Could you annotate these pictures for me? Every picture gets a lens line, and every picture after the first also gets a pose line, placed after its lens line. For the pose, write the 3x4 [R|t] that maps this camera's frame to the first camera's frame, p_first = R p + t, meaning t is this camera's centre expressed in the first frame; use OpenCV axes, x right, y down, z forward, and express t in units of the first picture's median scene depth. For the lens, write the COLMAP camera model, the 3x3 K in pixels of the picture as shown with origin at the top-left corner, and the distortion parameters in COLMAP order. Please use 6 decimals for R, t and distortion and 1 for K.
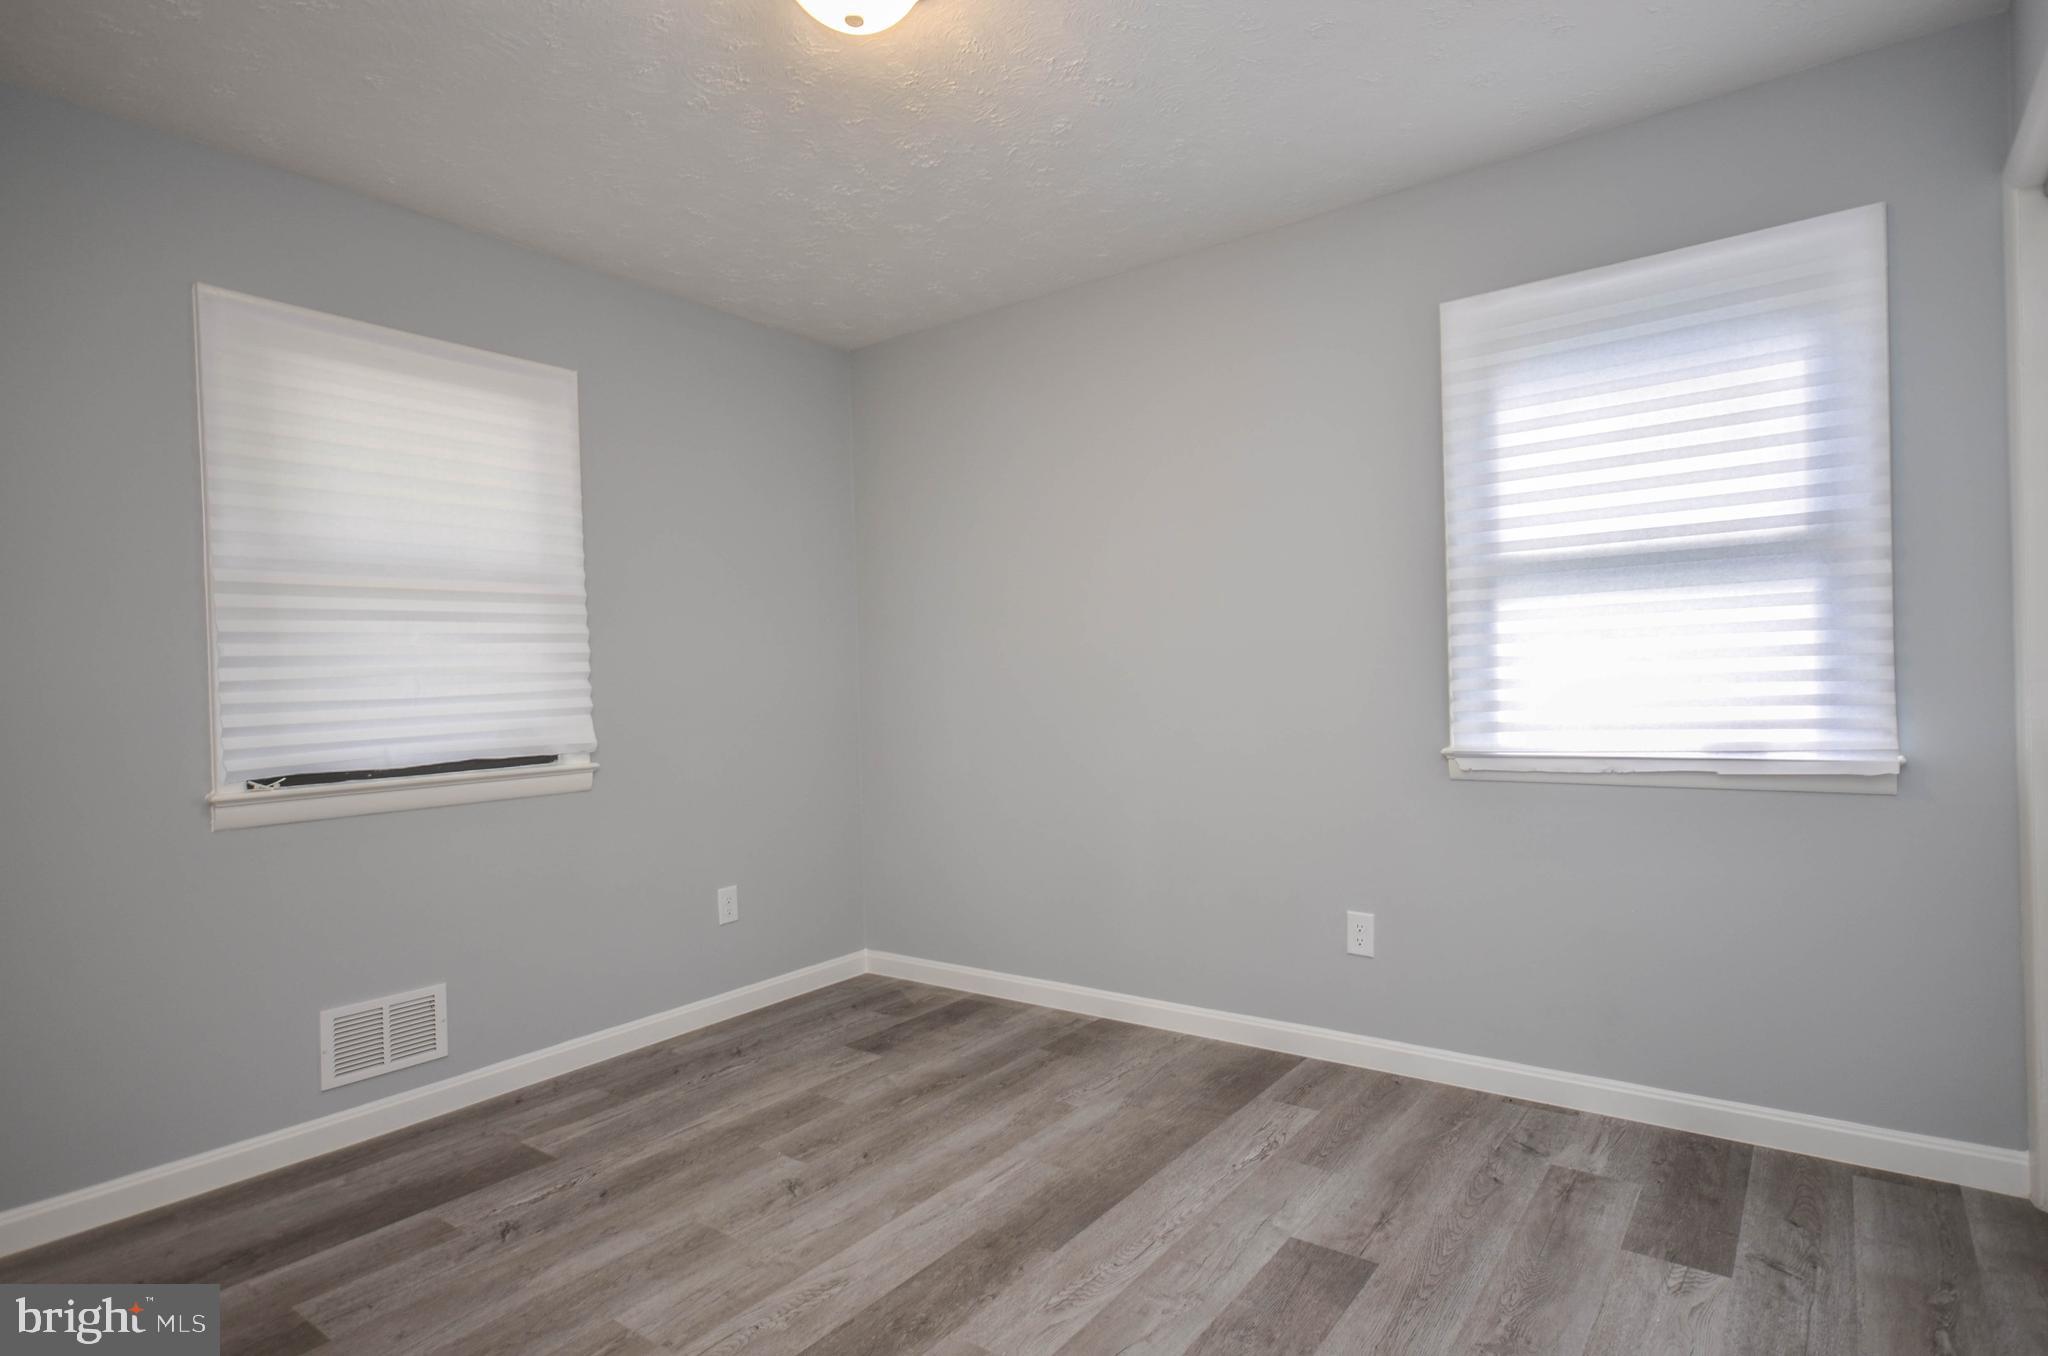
lens RADIAL K [[1052.3, 0, 1040.4], [0, 1052.3, 673.8], [0, 0, 1]] dist [0.007691, -0.001341]
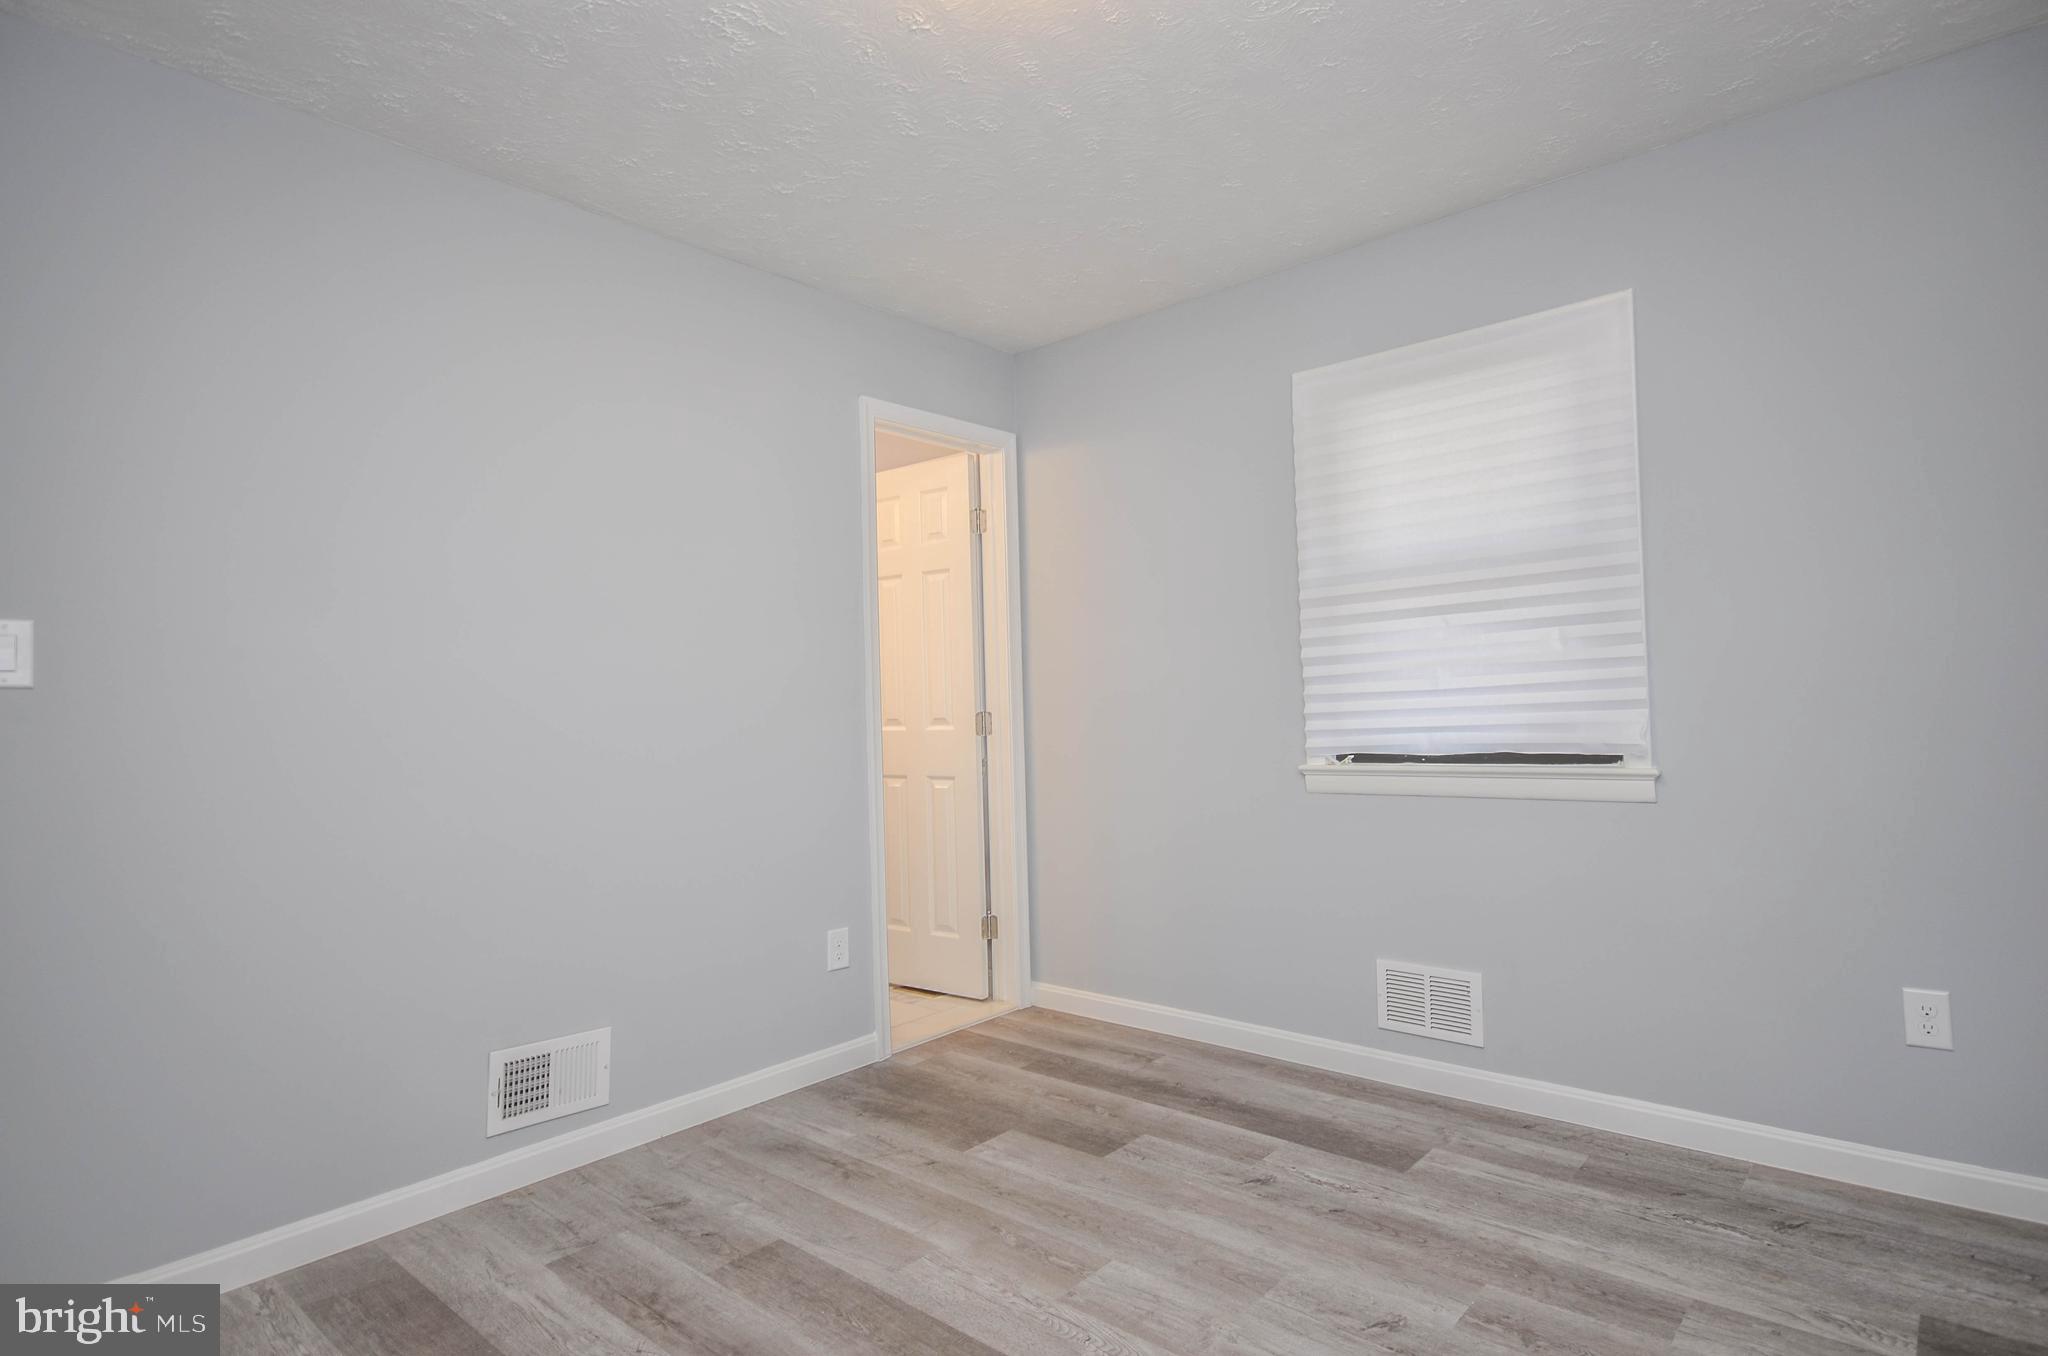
lens RADIAL K [[1052.3, 0, 1039.8], [0, 1052.3, 674.7], [0, 0, 1]] dist [0.007691, -0.001341]
pose [[-0.077102, 0.000607, -0.997023, 0.495322], [0.042777, 0.999081, -0.002700, -0.005685], [0.996105, -0.042857, -0.077057, 0.717501]]
